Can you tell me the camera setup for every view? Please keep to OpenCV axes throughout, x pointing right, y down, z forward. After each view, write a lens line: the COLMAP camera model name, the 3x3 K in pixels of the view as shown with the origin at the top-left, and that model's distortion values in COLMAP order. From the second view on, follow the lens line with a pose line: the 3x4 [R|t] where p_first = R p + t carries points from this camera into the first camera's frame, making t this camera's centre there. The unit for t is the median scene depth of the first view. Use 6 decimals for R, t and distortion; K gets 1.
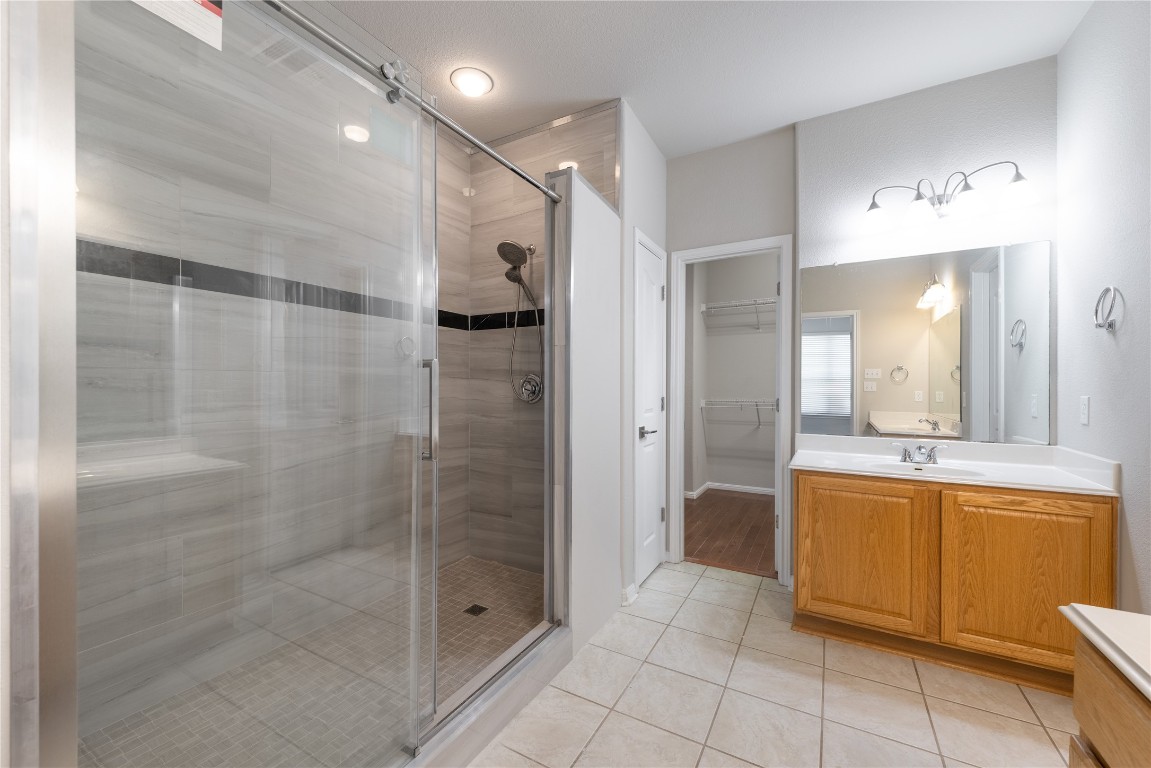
lens RADIAL K [[452.2, 0, 572.7], [0, 452.2, 387.2], [0, 0, 1]] dist [-0.001110, -0.001526]
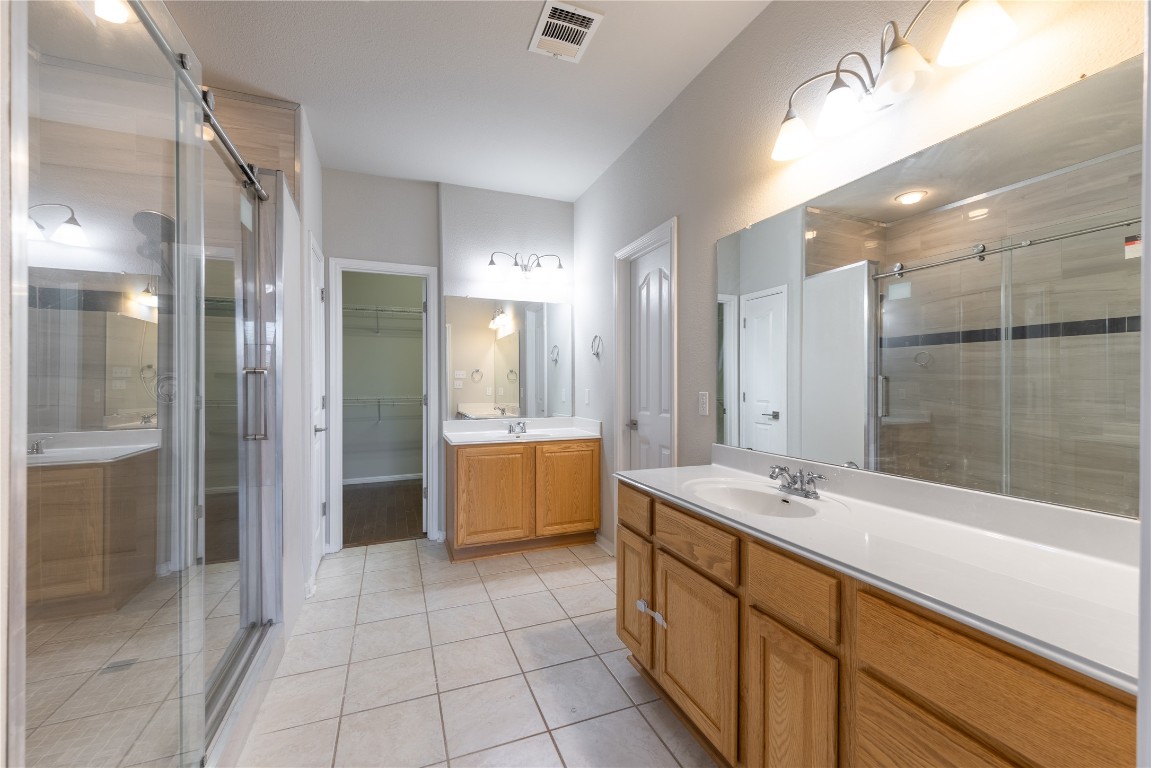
lens RADIAL K [[451.7, 0, 574.1], [0, 451.7, 383.2], [0, 0, 1]] dist [-0.000122, -0.000253]
pose [[0.619836, -0.001631, 0.784729, -0.341914], [0.005510, 0.999982, -0.002274, -0.001748], [-0.784712, 0.005733, 0.619834, -0.129516]]
